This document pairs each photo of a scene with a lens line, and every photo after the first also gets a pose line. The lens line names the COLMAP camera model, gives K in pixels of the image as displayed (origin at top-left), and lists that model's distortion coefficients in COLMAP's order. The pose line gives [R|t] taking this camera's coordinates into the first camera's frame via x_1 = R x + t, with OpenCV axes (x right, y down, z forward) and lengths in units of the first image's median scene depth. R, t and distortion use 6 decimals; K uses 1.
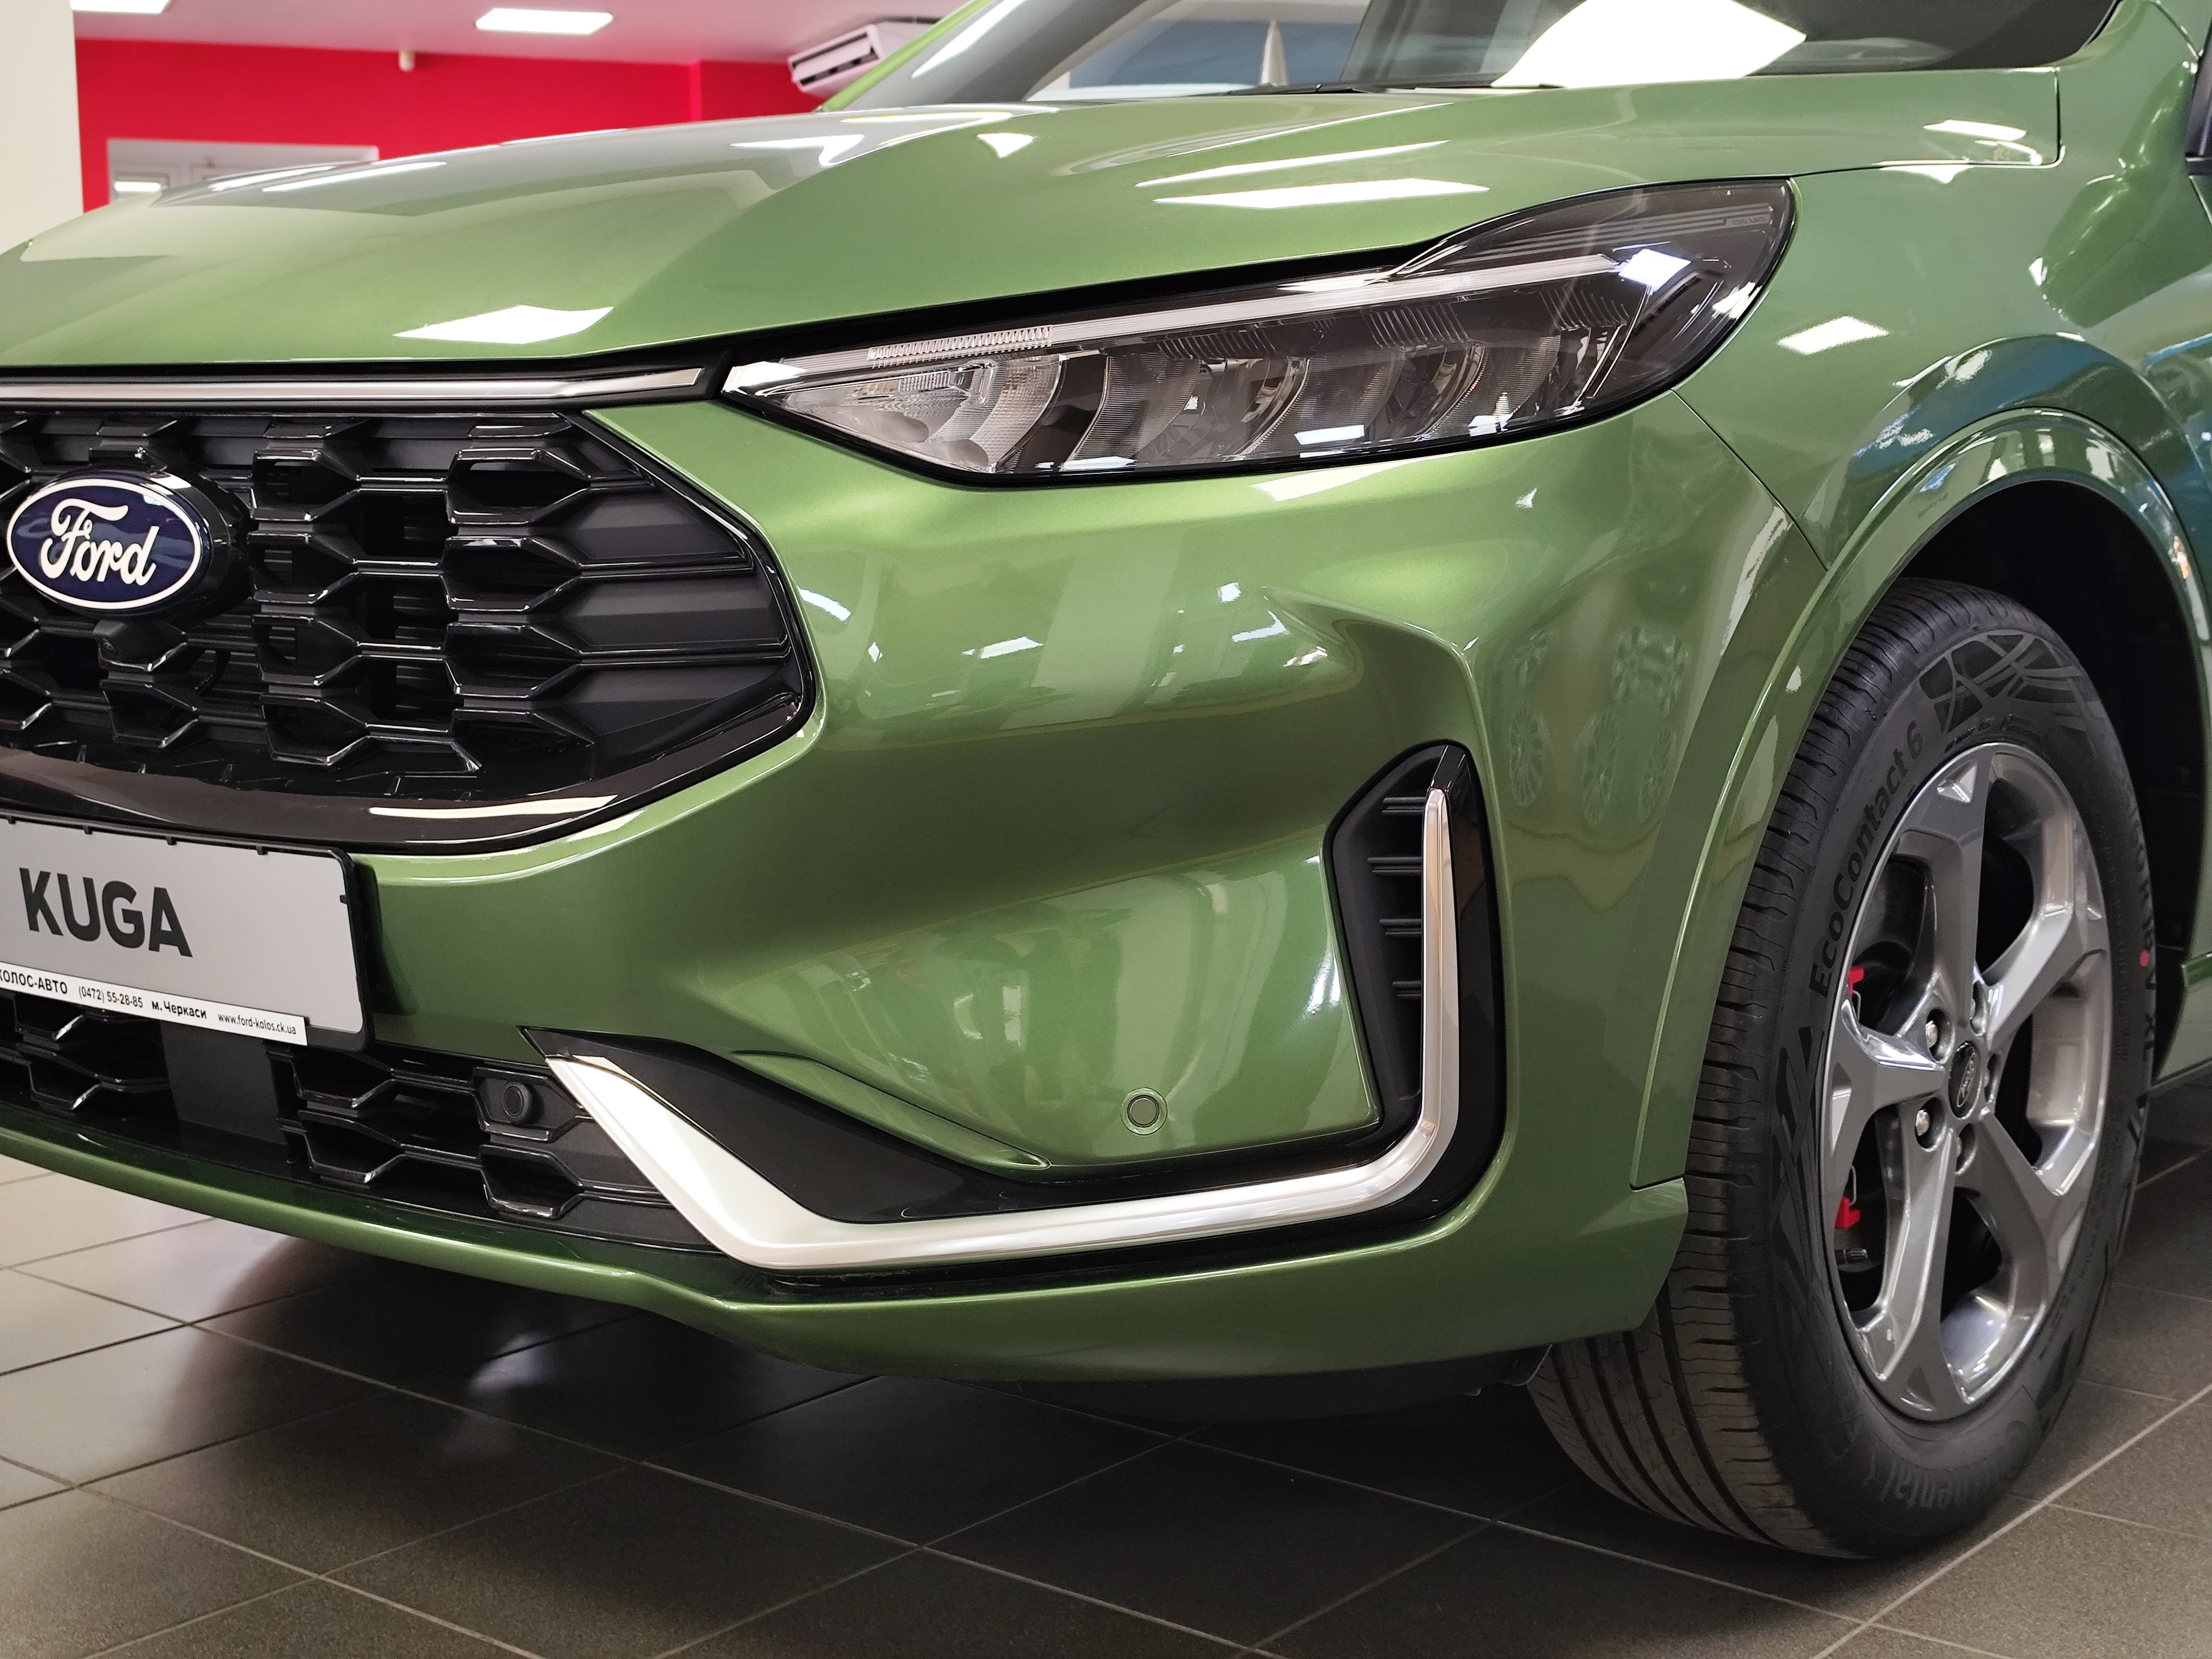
lens RADIAL K [[3065.7, 0, 1165.1], [0, 3065.7, 806.8], [0, 0, 1]] dist [0.158402, -0.587205]
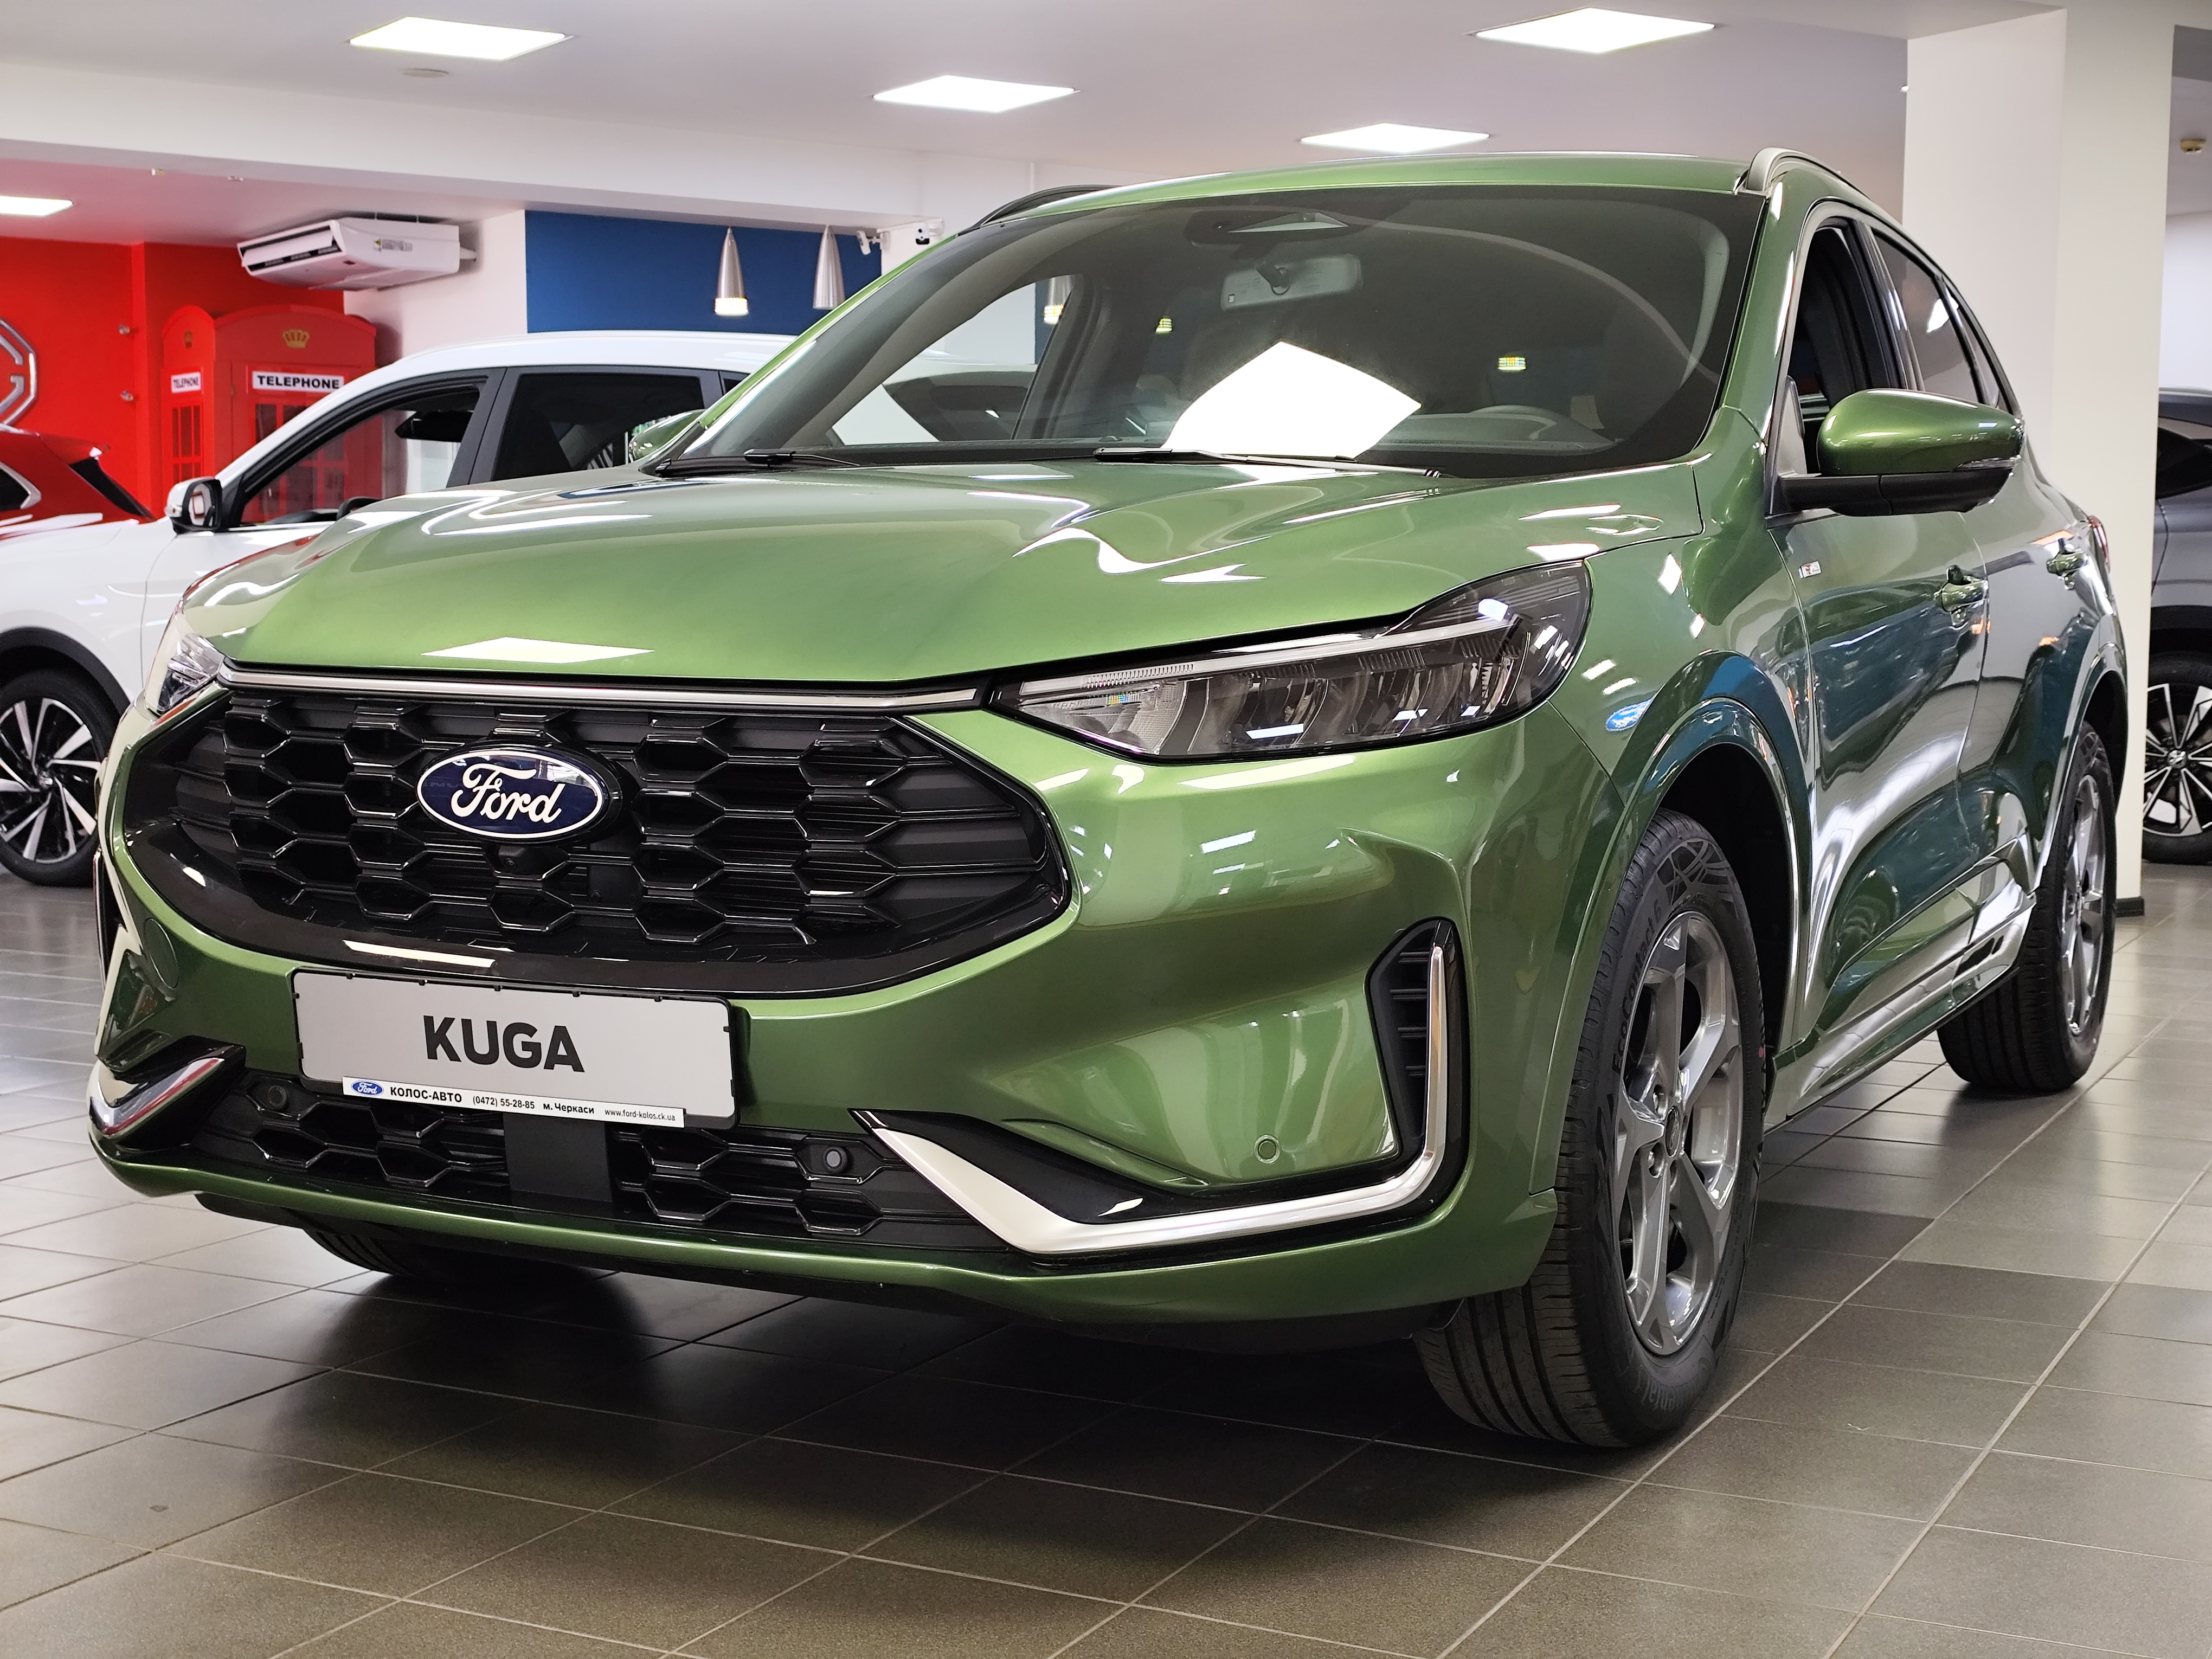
lens RADIAL K [[3103.9, 0, 1106.0], [0, 3103.9, 829.5], [0, 0, 1]] dist [0.143736, -0.806173]
pose [[0.979135, -0.007027, 0.203088, -0.367421], [0.015494, 0.999074, -0.040133, -0.003951], [-0.202618, 0.042442, 0.978338, -0.514607]]
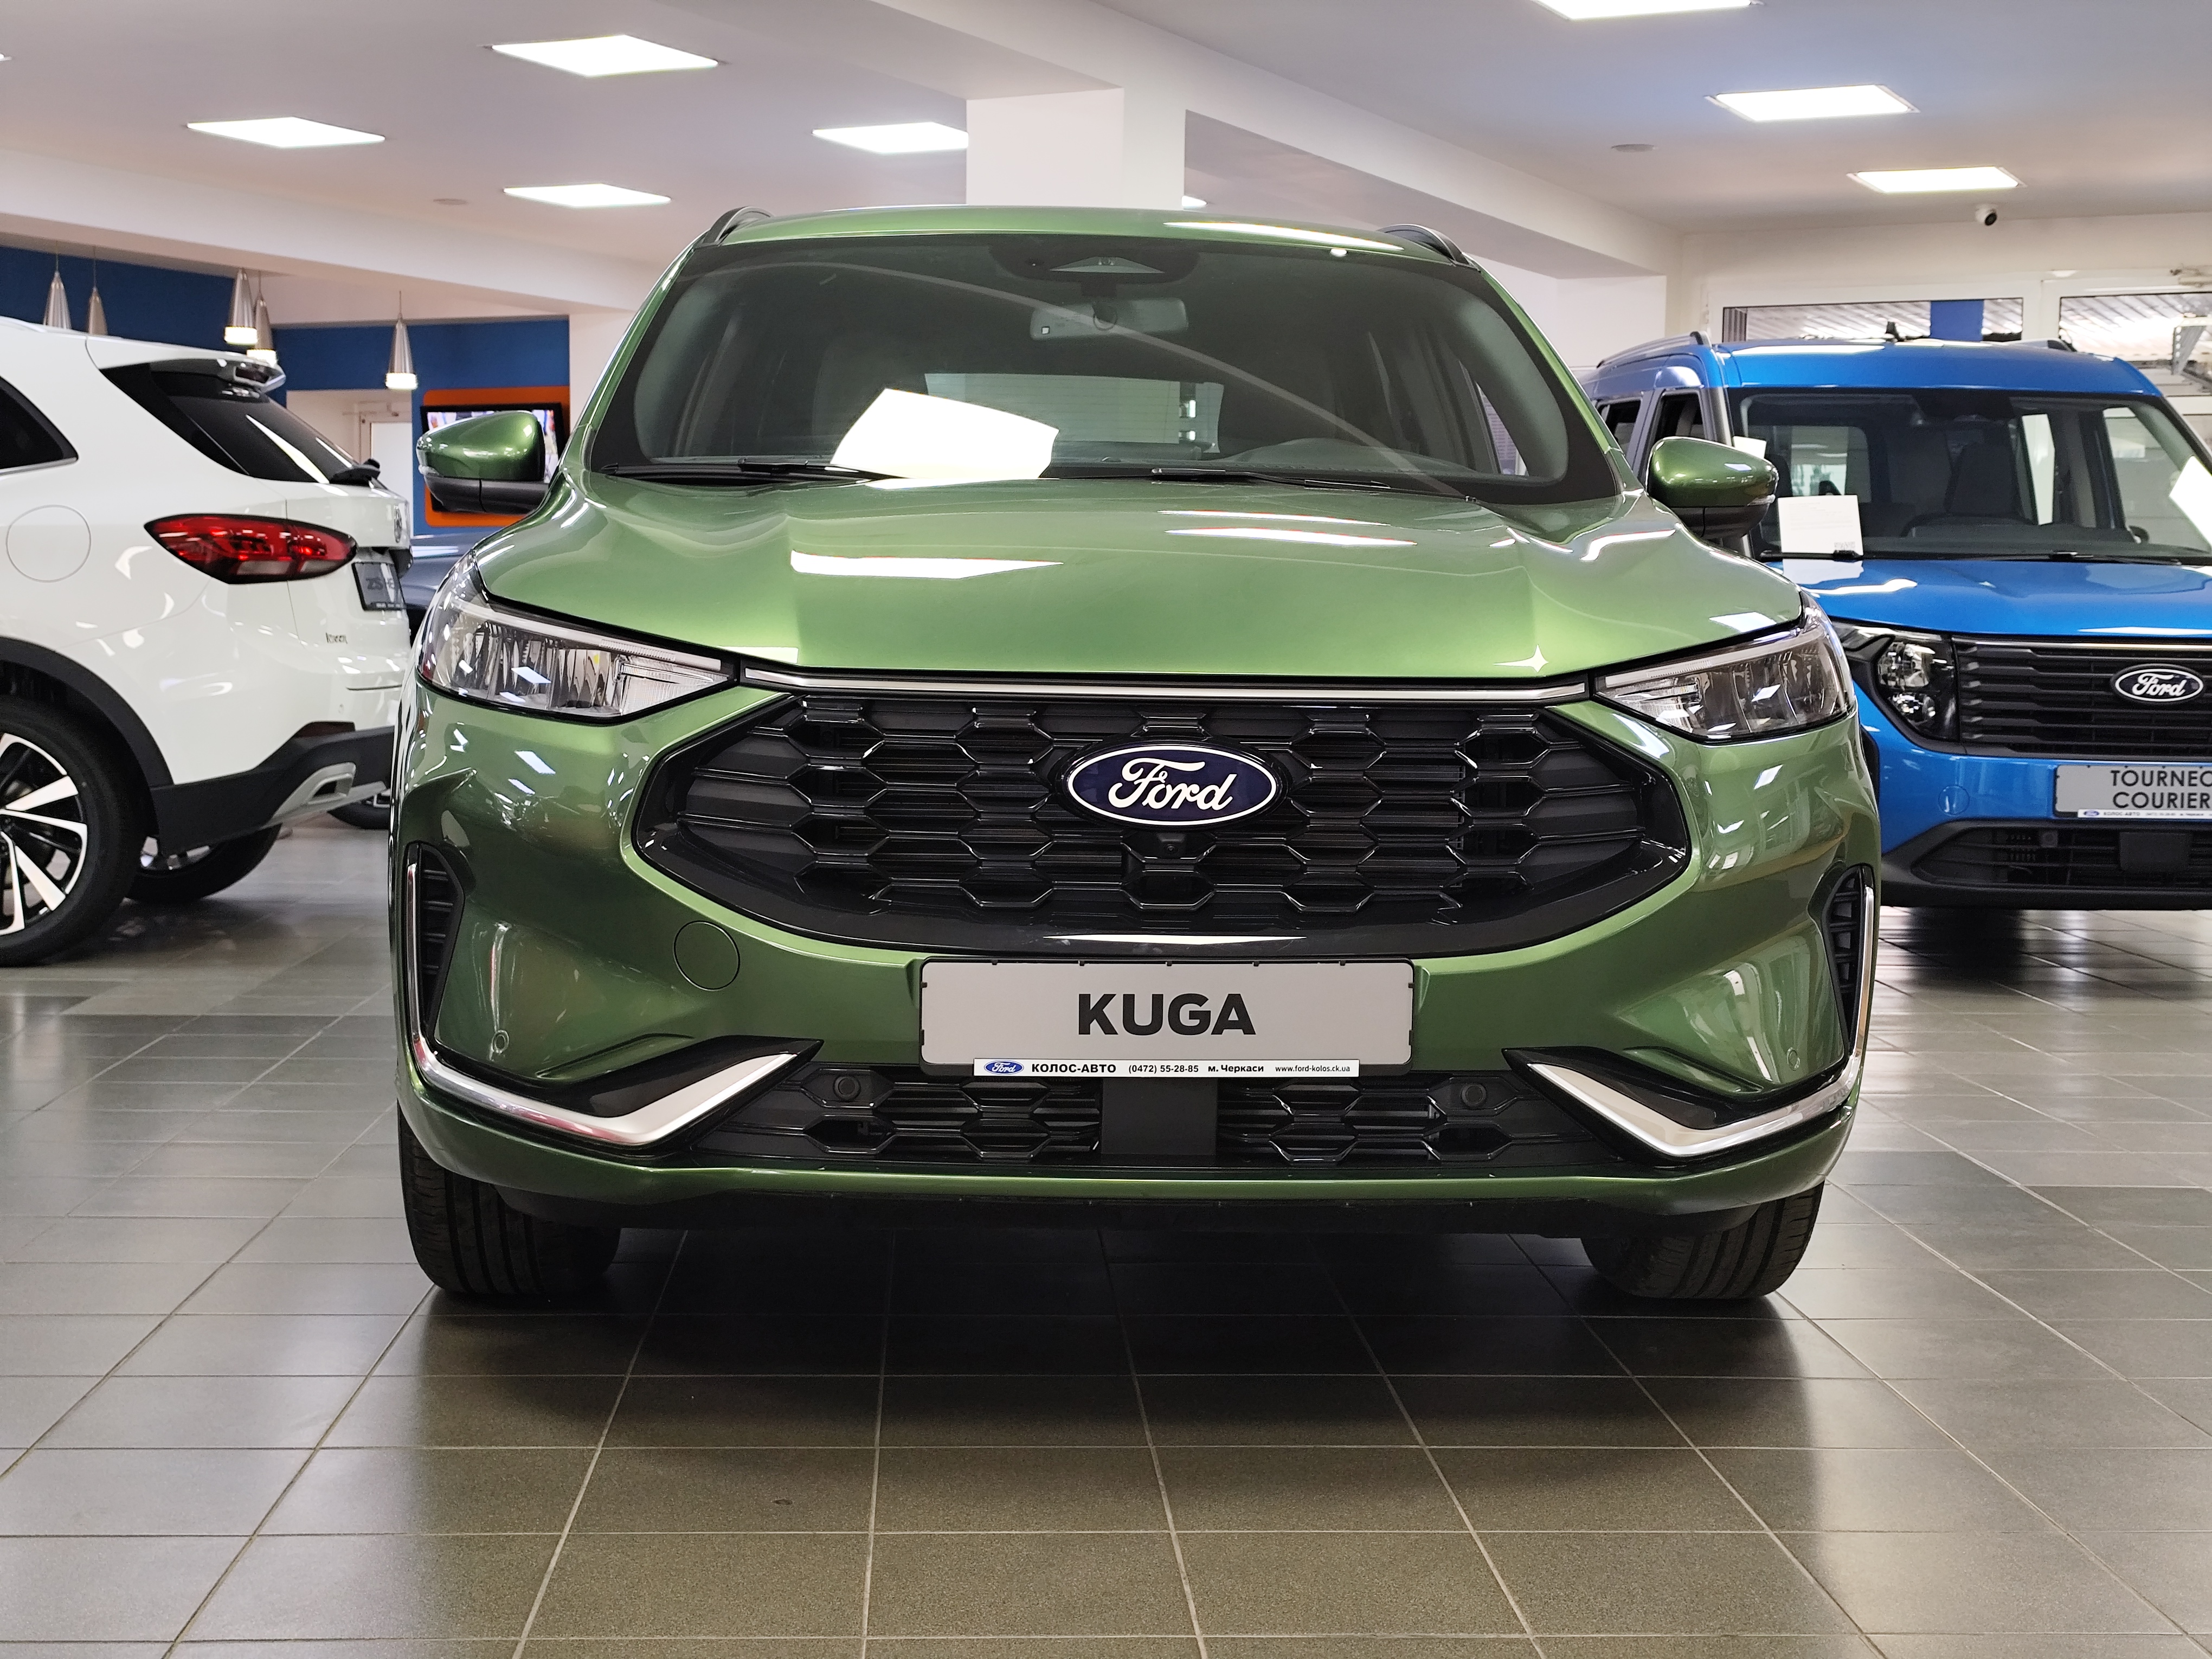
lens RADIAL K [[3065.7, 0, 1165.1], [0, 3065.7, 806.8], [0, 0, 1]] dist [0.158402, -0.587205]
pose [[0.739677, -0.030974, 0.672249, -1.424776], [0.066197, 0.997444, -0.026880, -0.031092], [-0.669698, 0.064384, 0.739837, -0.180172]]
